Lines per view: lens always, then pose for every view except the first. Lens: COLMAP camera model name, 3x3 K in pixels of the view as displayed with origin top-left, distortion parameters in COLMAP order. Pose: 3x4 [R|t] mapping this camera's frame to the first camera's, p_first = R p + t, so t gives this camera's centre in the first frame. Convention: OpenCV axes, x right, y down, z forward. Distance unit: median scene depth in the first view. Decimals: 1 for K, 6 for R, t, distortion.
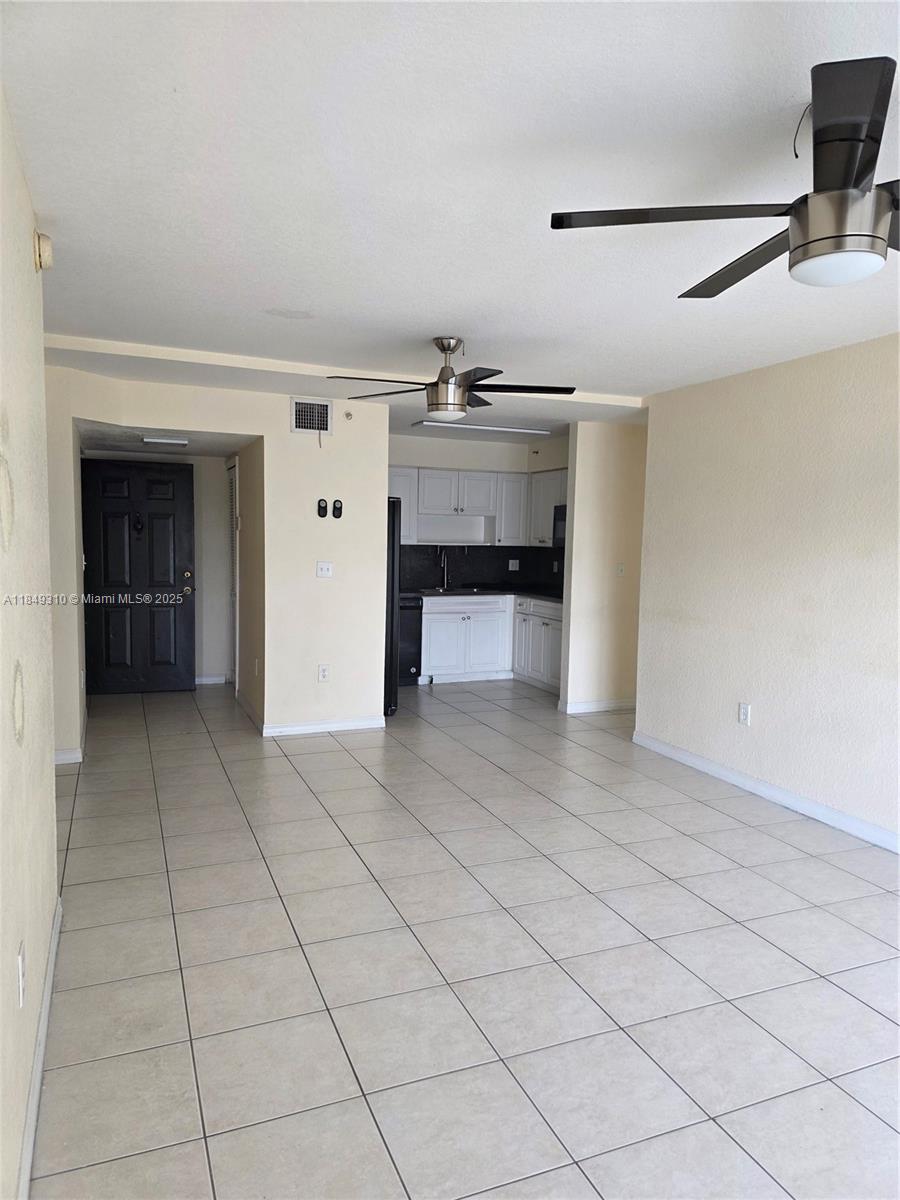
lens RADIAL K [[808.1, 0, 450.0], [0, 808.1, 600.9], [0, 0, 1]] dist [0.002009, 0.000142]
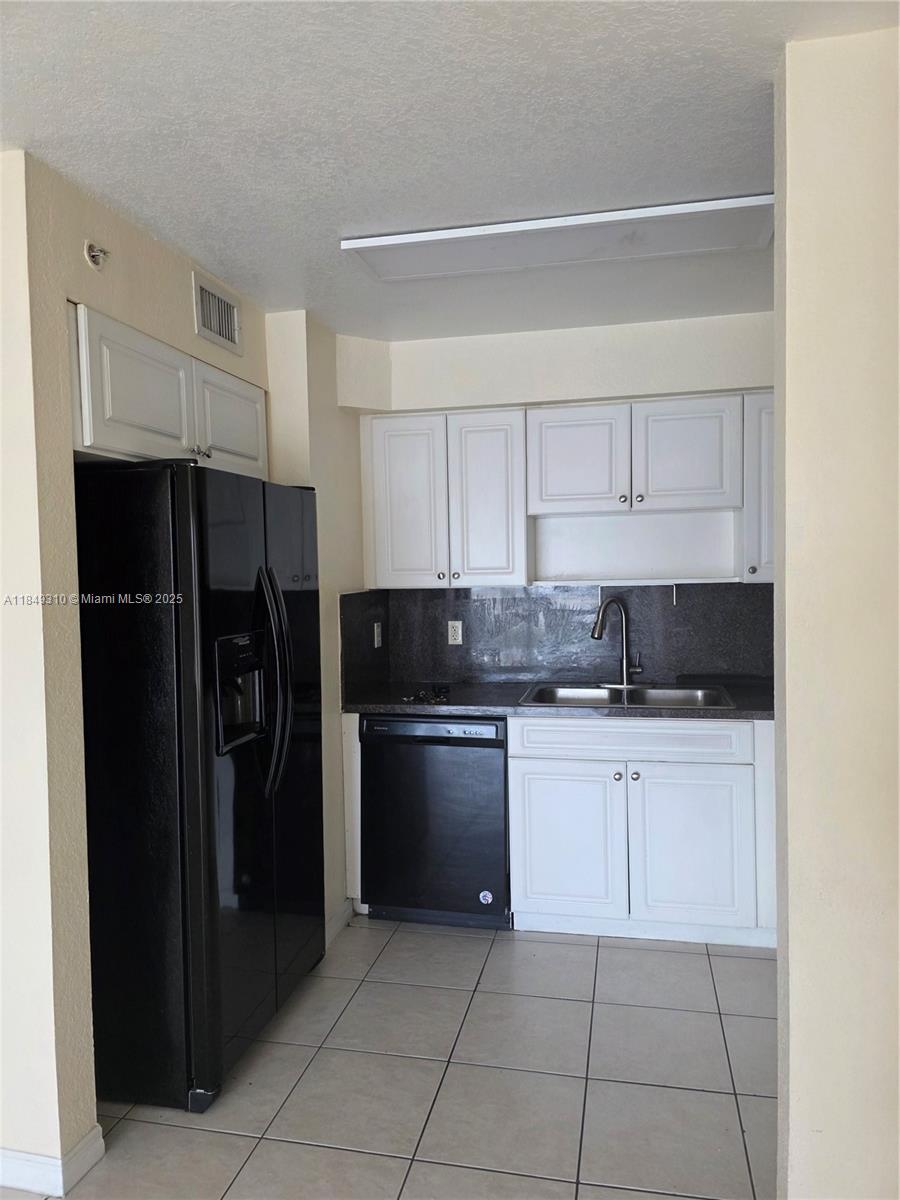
lens RADIAL K [[808.1, 0, 452.3], [0, 808.1, 600.0], [0, 0, 1]] dist [0.002009, 0.000142]
pose [[0.822021, -0.011867, -0.569334, 0.167556], [-0.012790, 0.999146, -0.039292, -0.045012], [0.569314, 0.039581, 0.821167, 0.625070]]
